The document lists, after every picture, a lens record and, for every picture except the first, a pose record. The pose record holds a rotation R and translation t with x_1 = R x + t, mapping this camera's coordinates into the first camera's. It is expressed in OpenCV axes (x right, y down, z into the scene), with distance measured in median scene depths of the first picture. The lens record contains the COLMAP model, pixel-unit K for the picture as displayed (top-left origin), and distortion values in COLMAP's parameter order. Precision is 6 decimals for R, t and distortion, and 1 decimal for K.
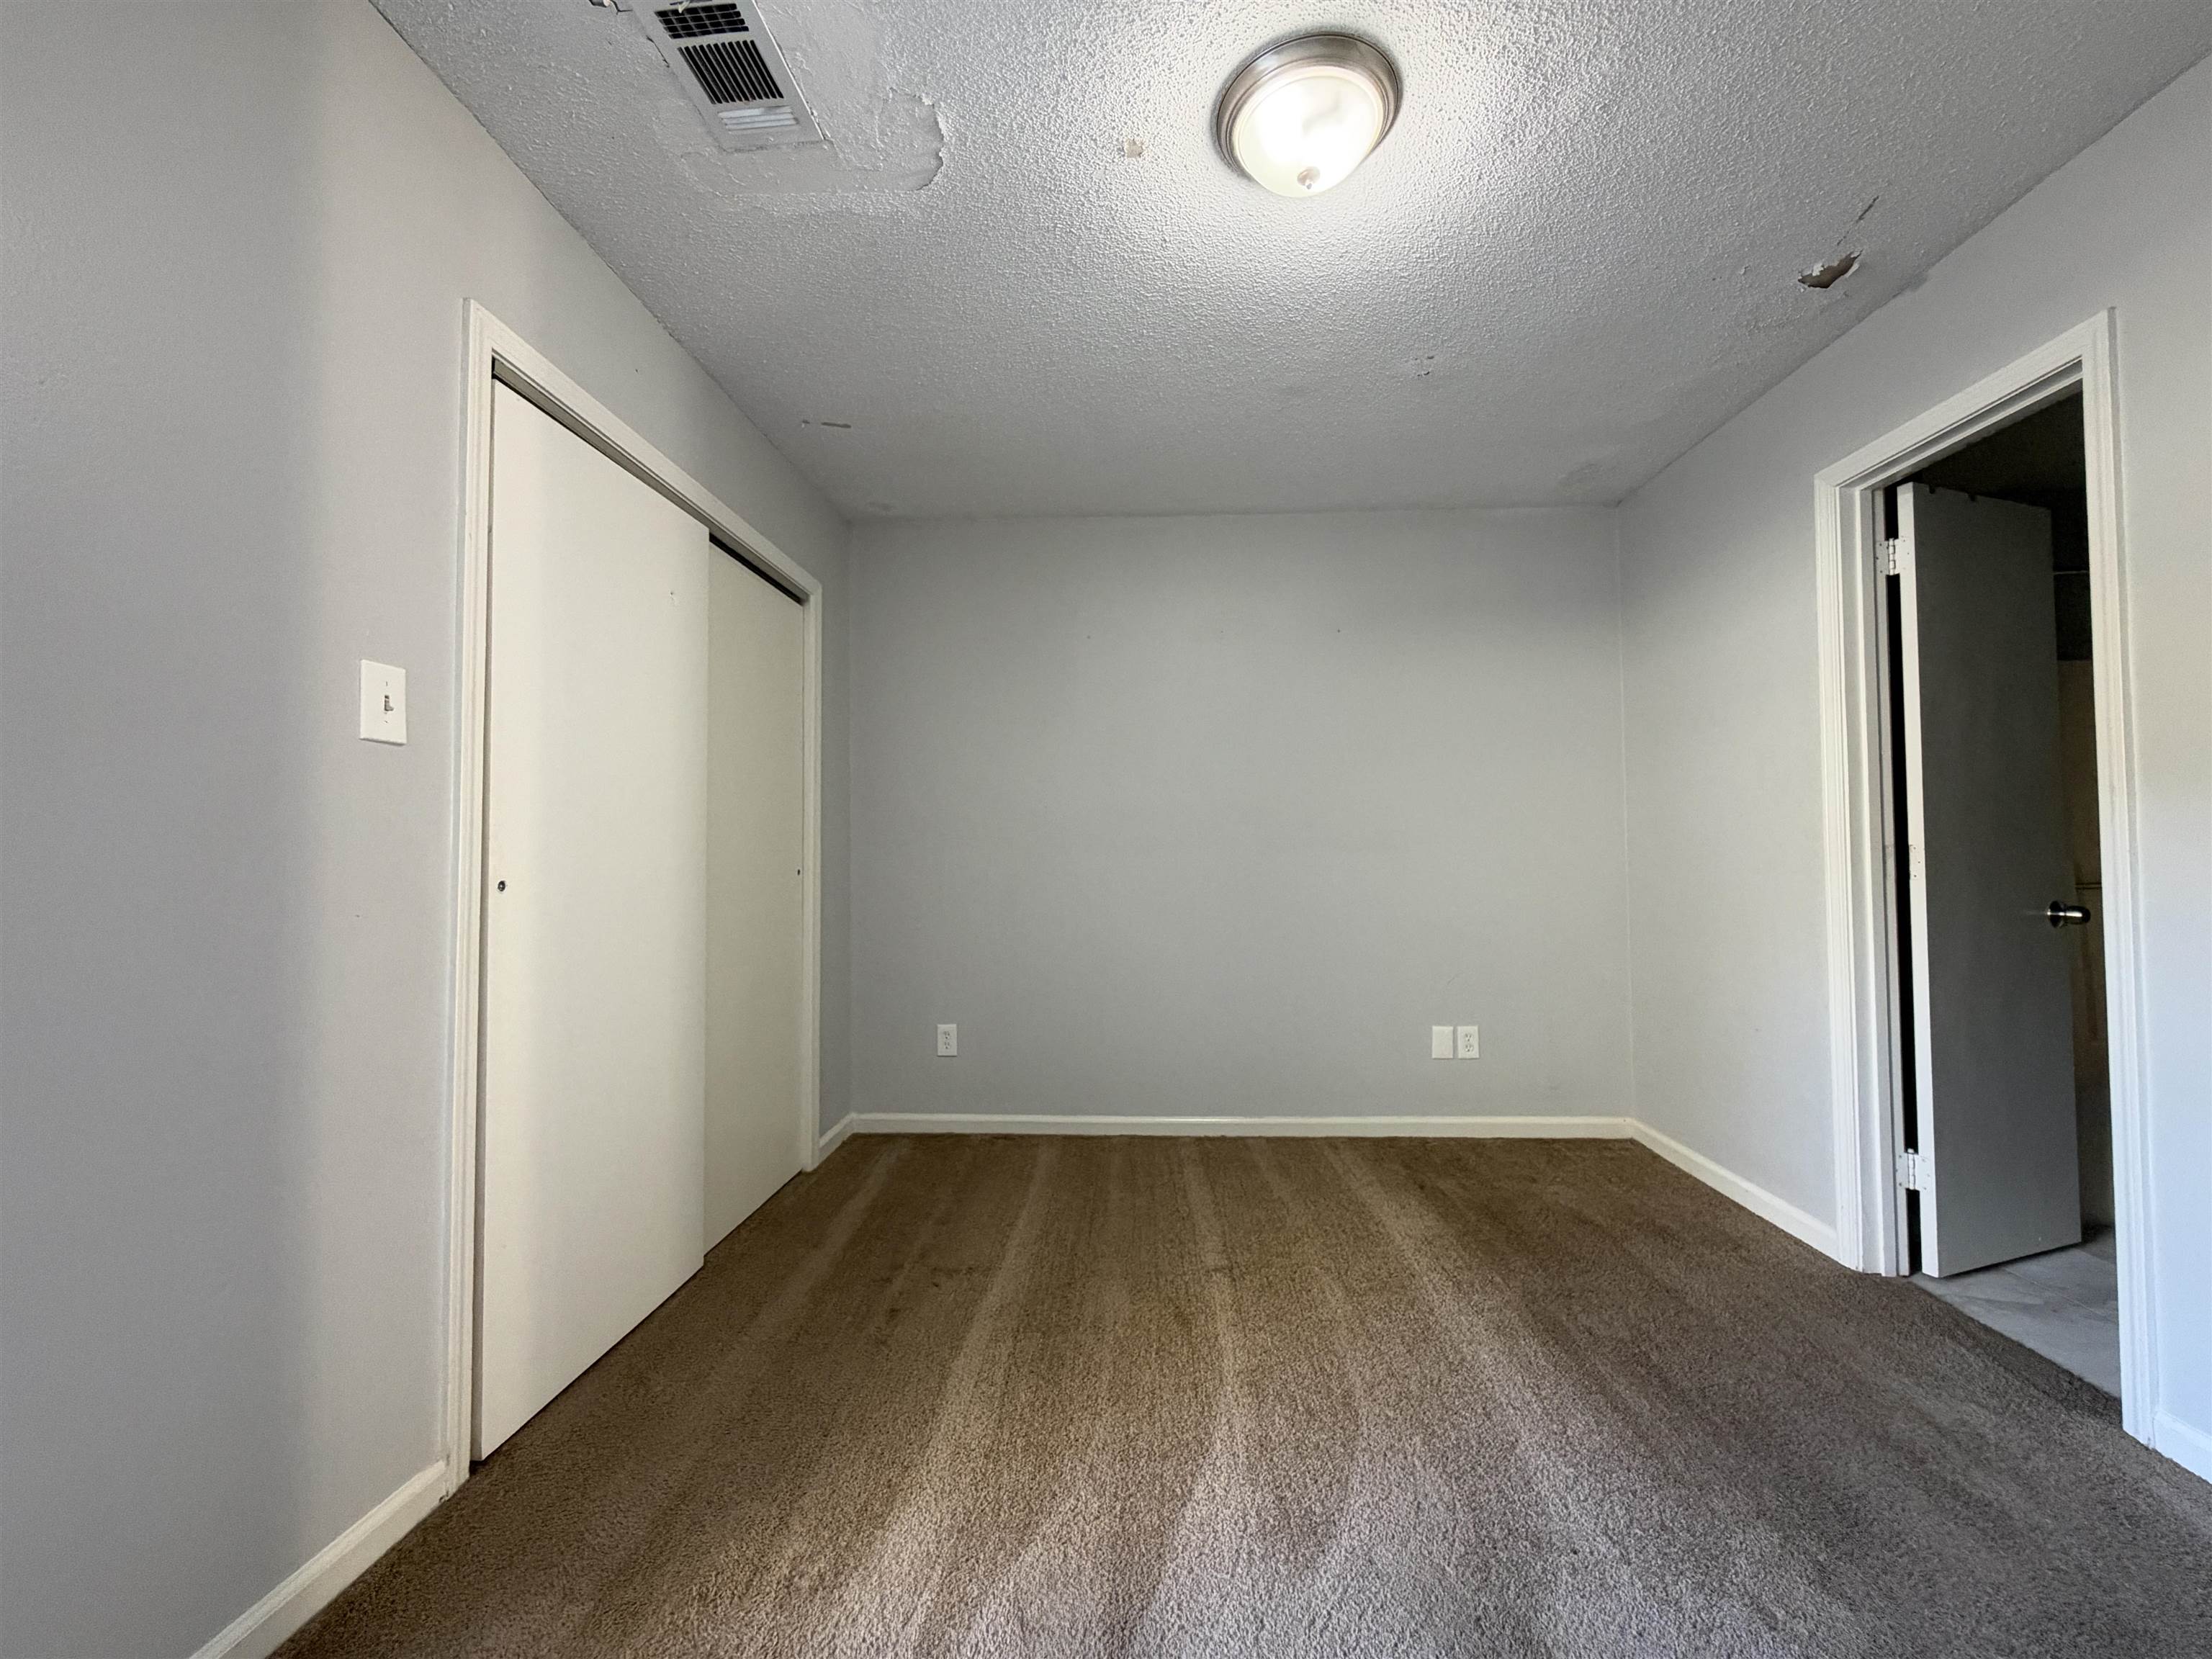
lens RADIAL K [[883.9, 0, 1111.3], [0, 883.9, 829.6], [0, 0, 1]] dist [-0.000500, -0.000303]
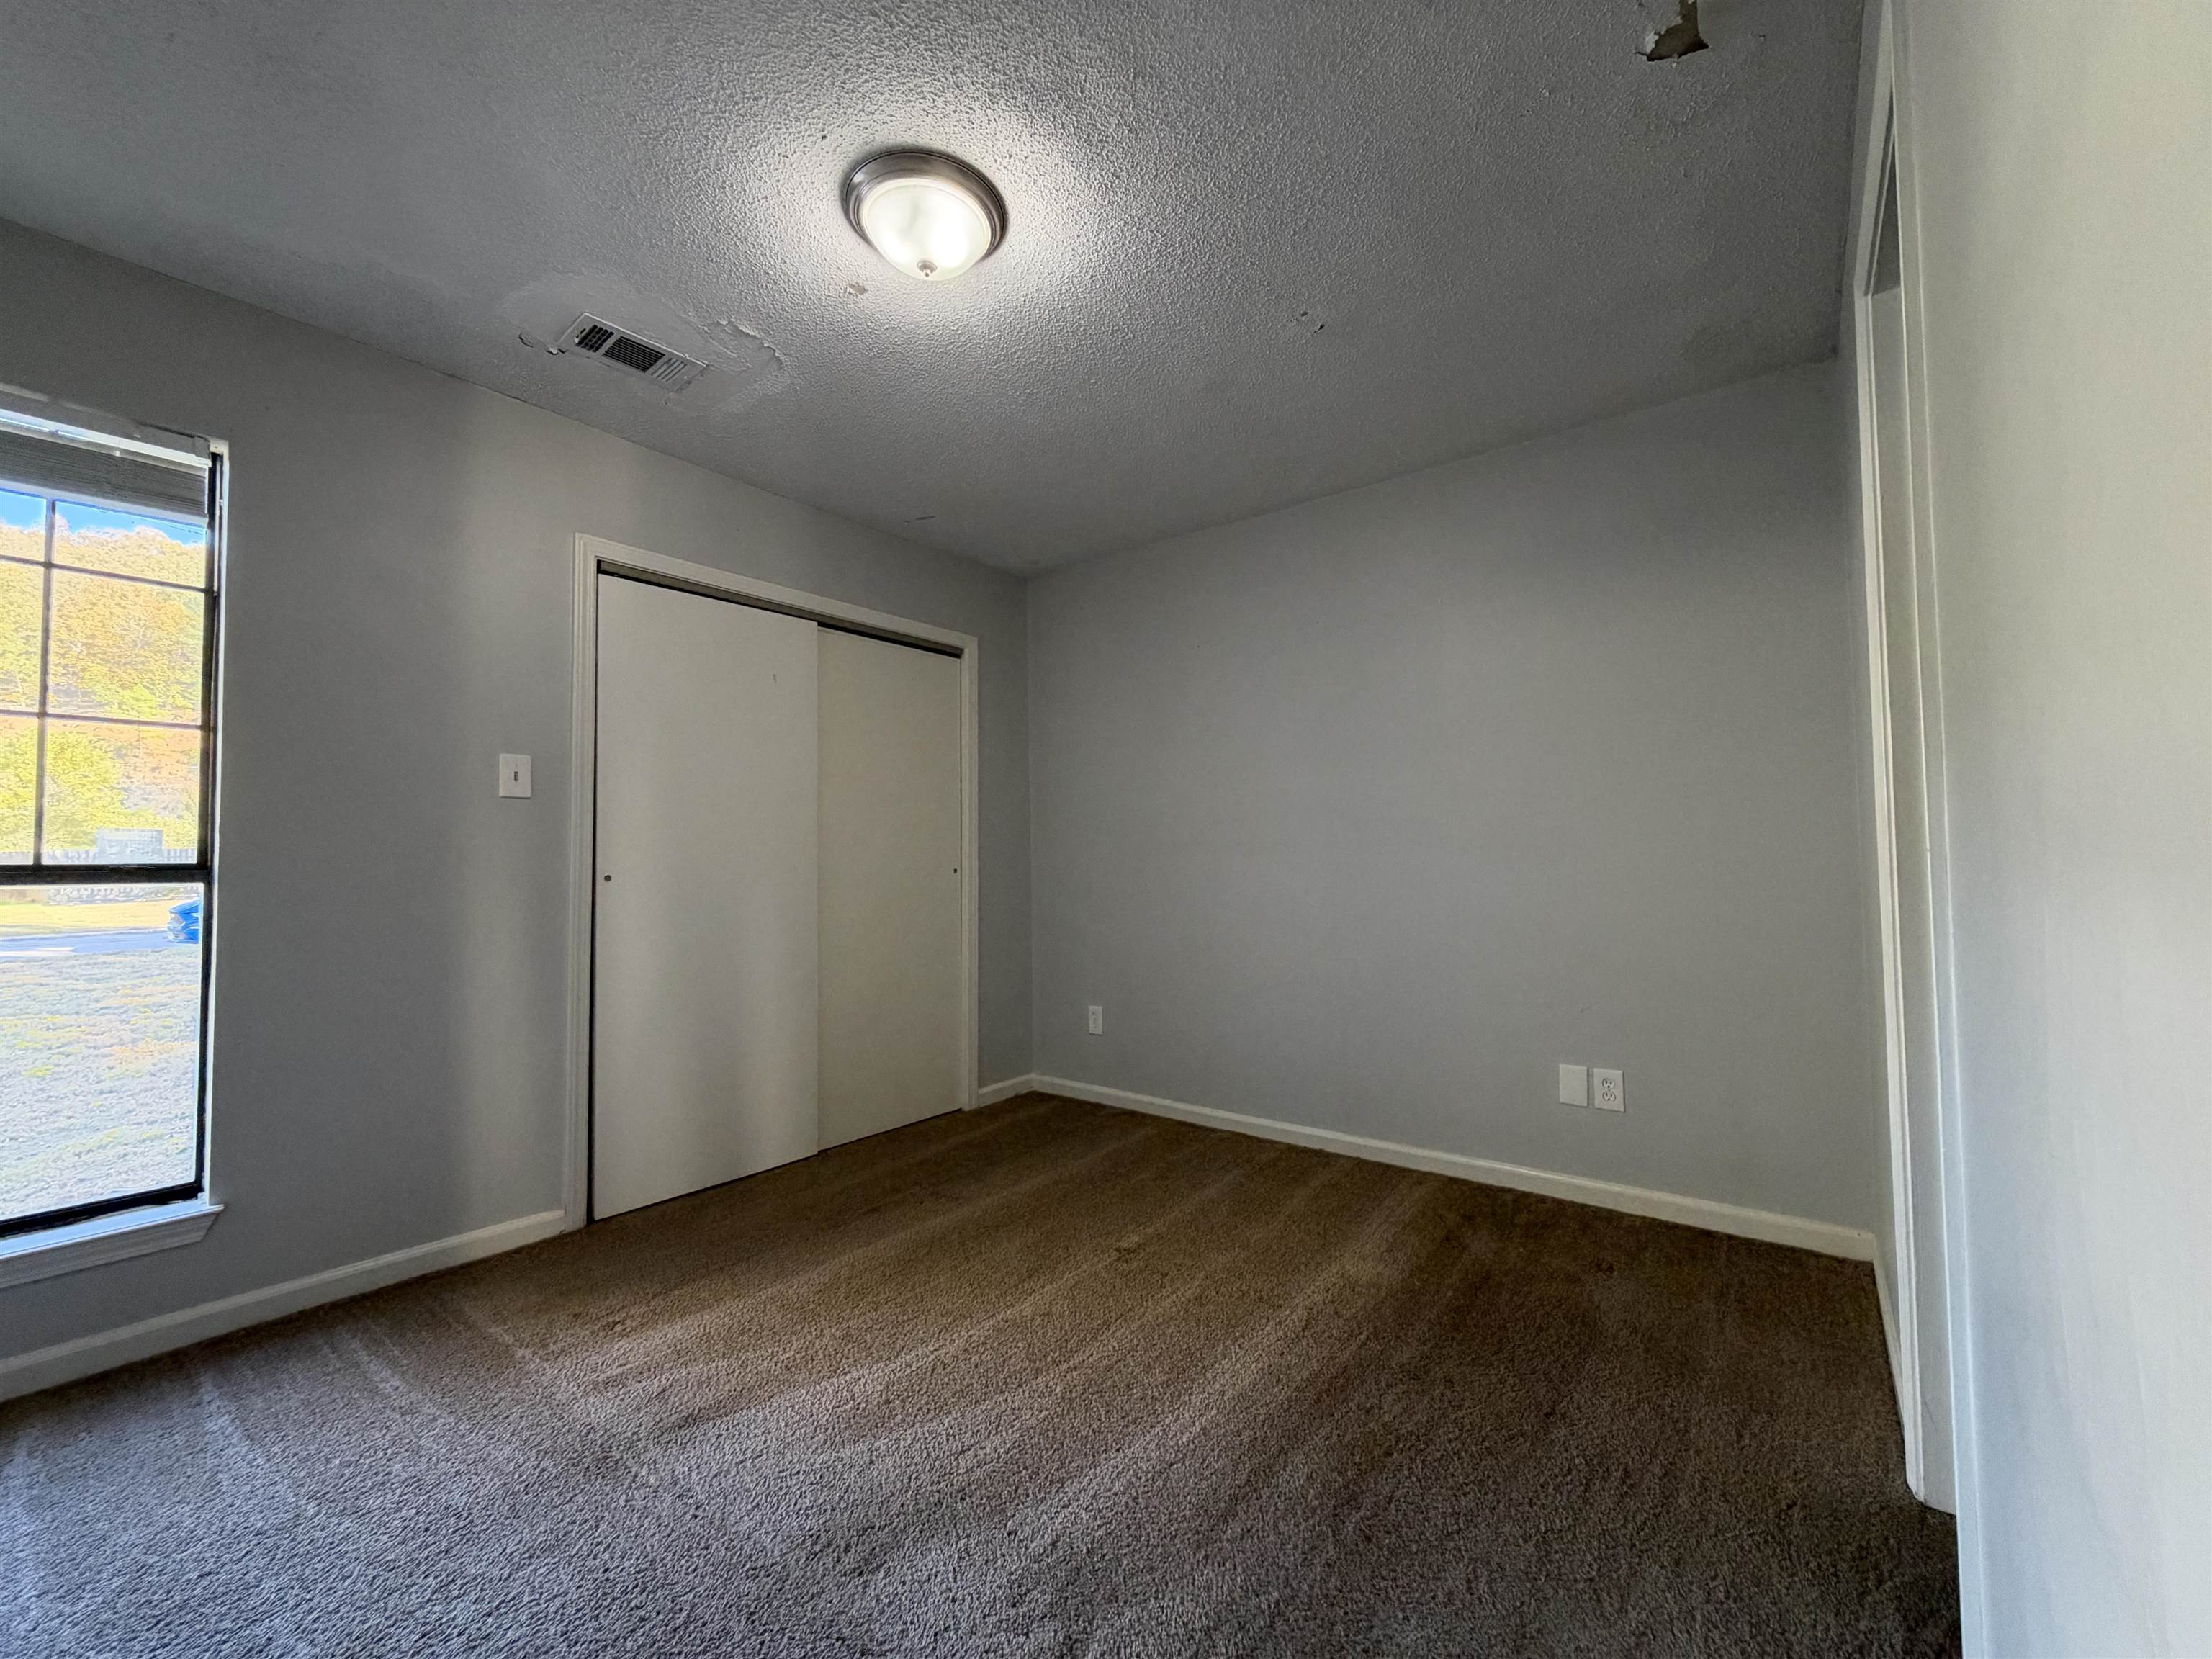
lens RADIAL K [[883.9, 0, 1115.5], [0, 883.9, 827.7], [0, 0, 1]] dist [-0.000500, -0.000303]
pose [[0.818259, -0.021497, -0.574448, 0.587876], [0.021166, 0.999750, -0.007264, 0.001219], [0.574460, -0.006215, 0.818509, 0.108860]]
